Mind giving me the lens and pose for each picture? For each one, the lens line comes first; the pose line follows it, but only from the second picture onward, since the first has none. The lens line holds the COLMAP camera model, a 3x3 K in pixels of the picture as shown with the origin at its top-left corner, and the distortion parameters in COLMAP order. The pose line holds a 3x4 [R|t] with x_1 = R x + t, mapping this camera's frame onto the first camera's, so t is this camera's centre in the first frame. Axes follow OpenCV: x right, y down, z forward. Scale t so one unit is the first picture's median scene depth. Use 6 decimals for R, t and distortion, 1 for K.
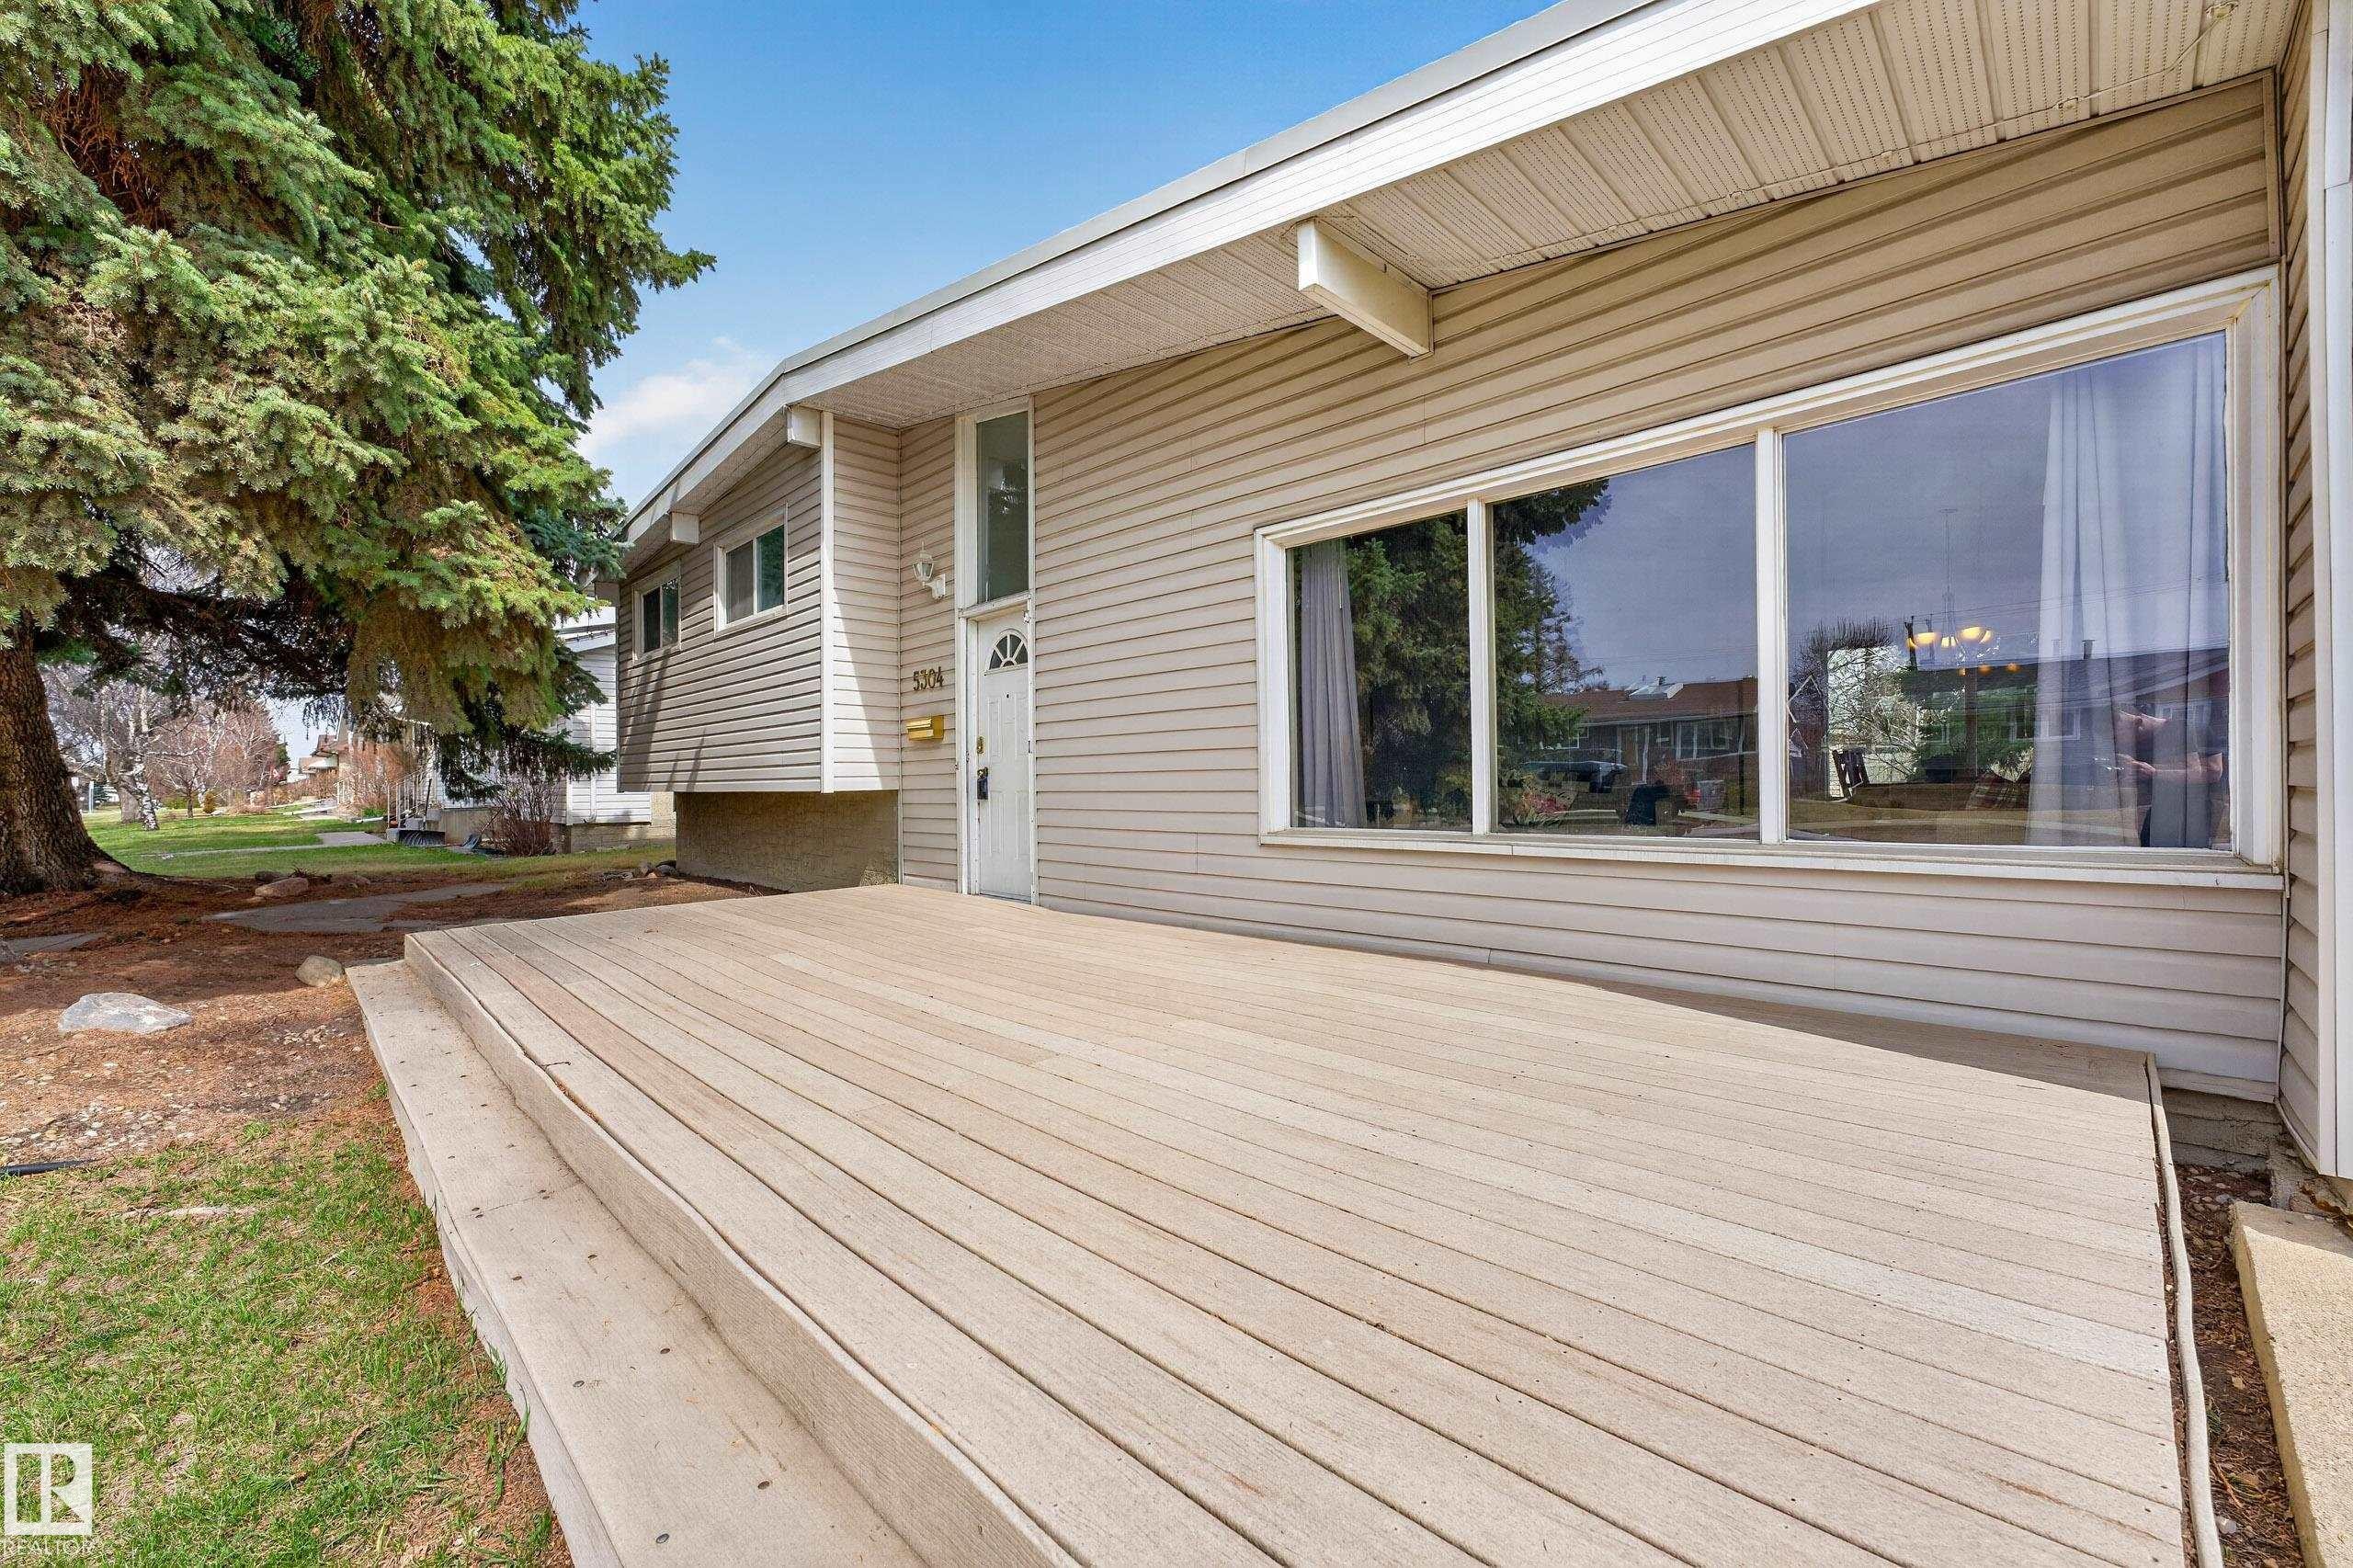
lens RADIAL K [[933.4, 0, 1192.0], [0, 933.4, 778.7], [0, 0, 1]] dist [-0.000198, 0.000026]
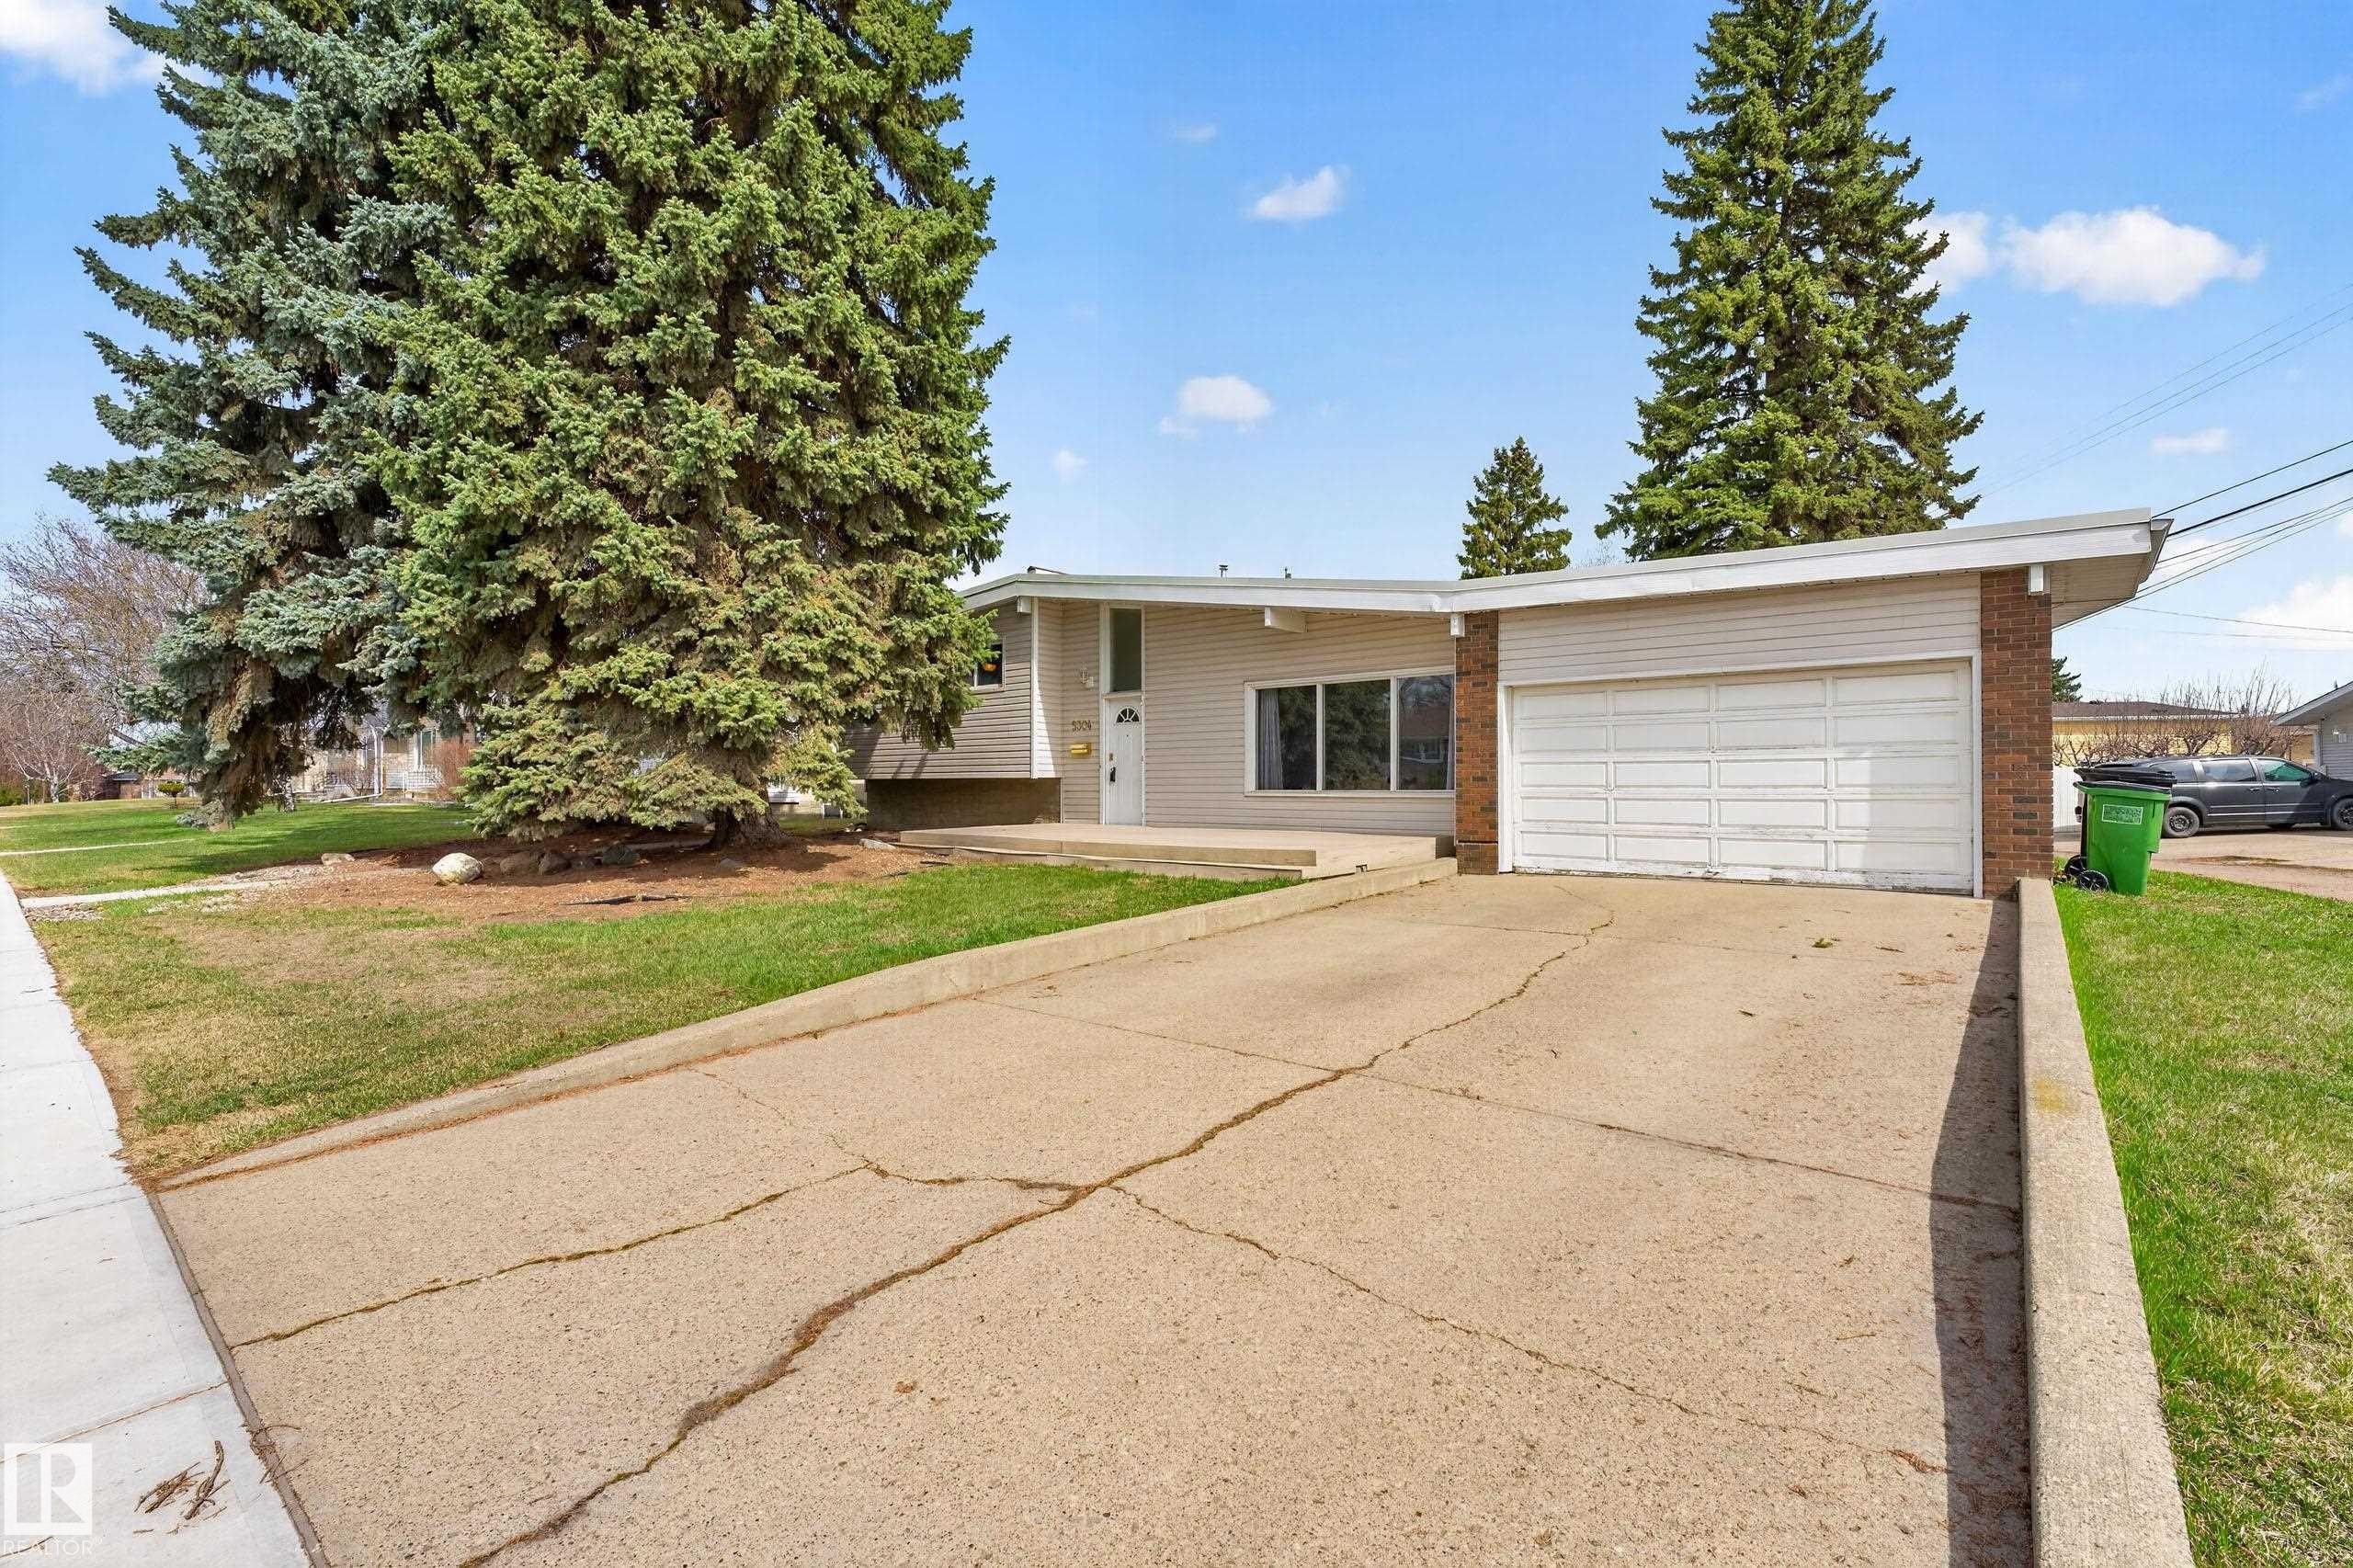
lens RADIAL K [[1014.0, 0, 1176.5], [0, 1014.0, 784.0], [0, 0, 1]] dist [0.006609, 0.000124]
pose [[0.997491, 0.007259, 0.070414, -0.242285], [-0.007595, 0.999961, 0.004504, 0.015960], [-0.070378, -0.005027, 0.997508, -1.399163]]
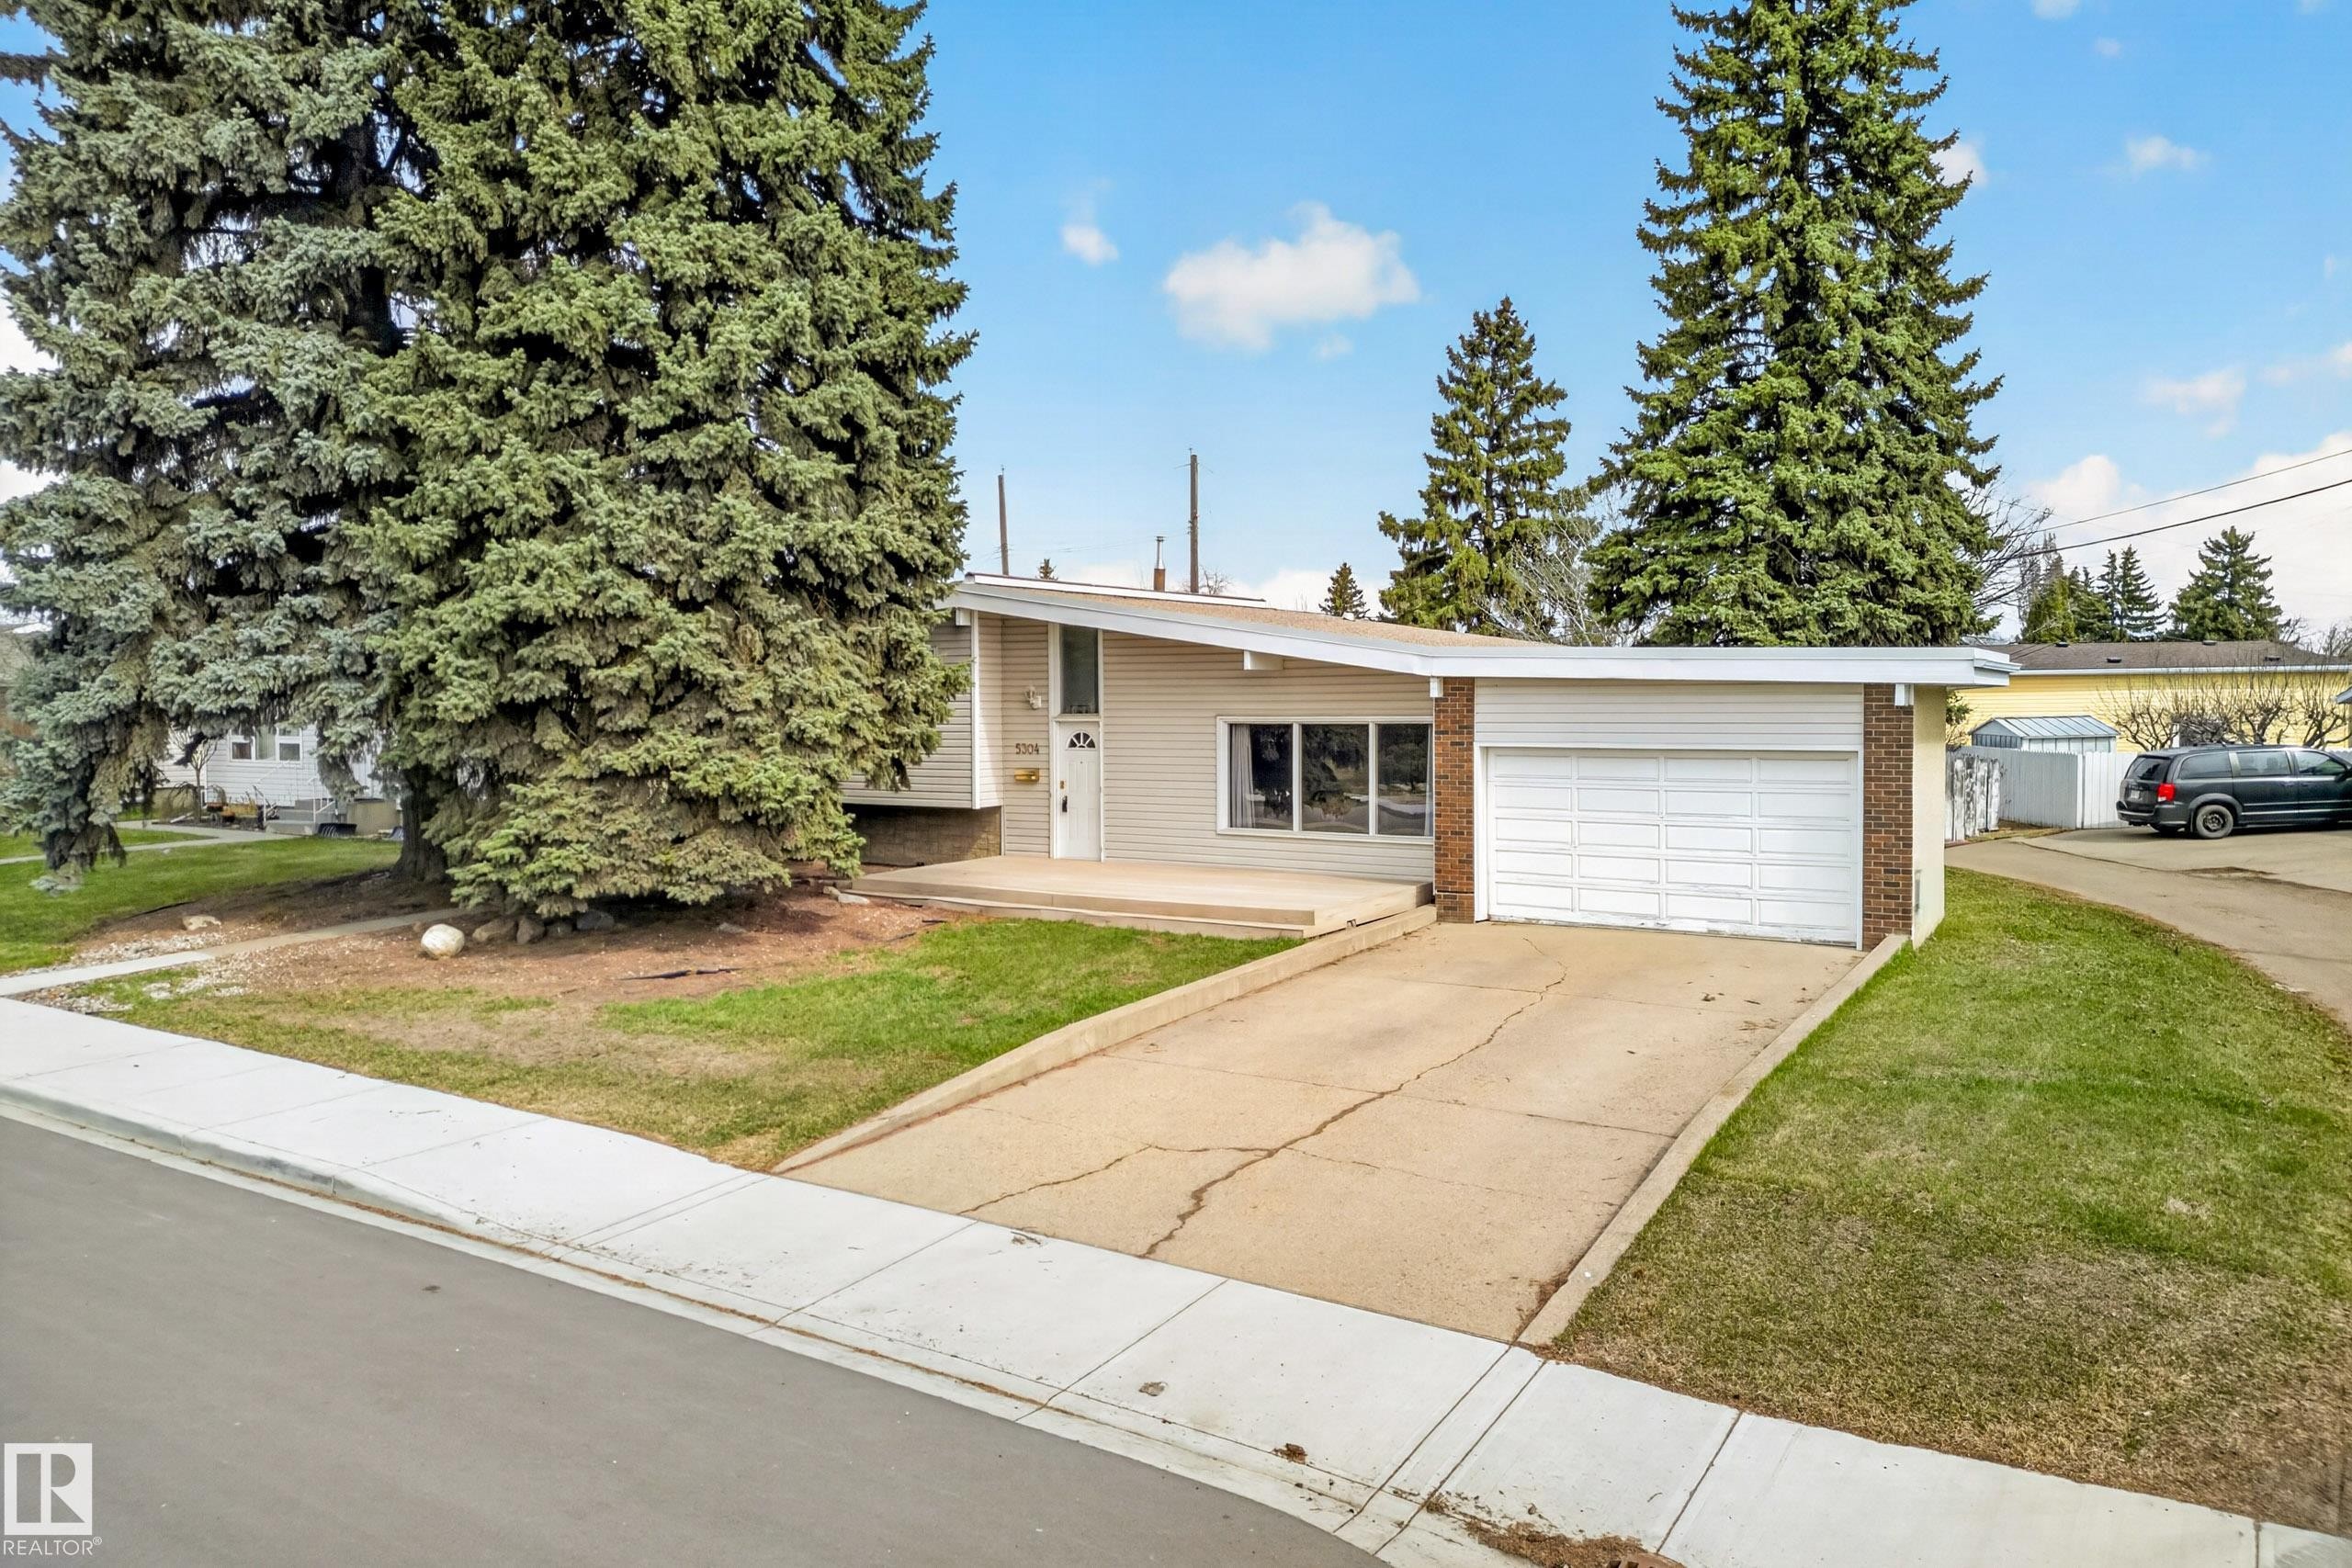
lens RADIAL K [[1594.3, 0, 1172.0], [0, 1594.3, 760.7], [0, 0, 1]] dist [0.125200, -0.147821]
pose [[0.981917, -0.004216, 0.189263, -0.648275], [-0.003729, 0.999127, 0.041600, -0.231984], [-0.189273, -0.041554, 0.981045, -2.420527]]
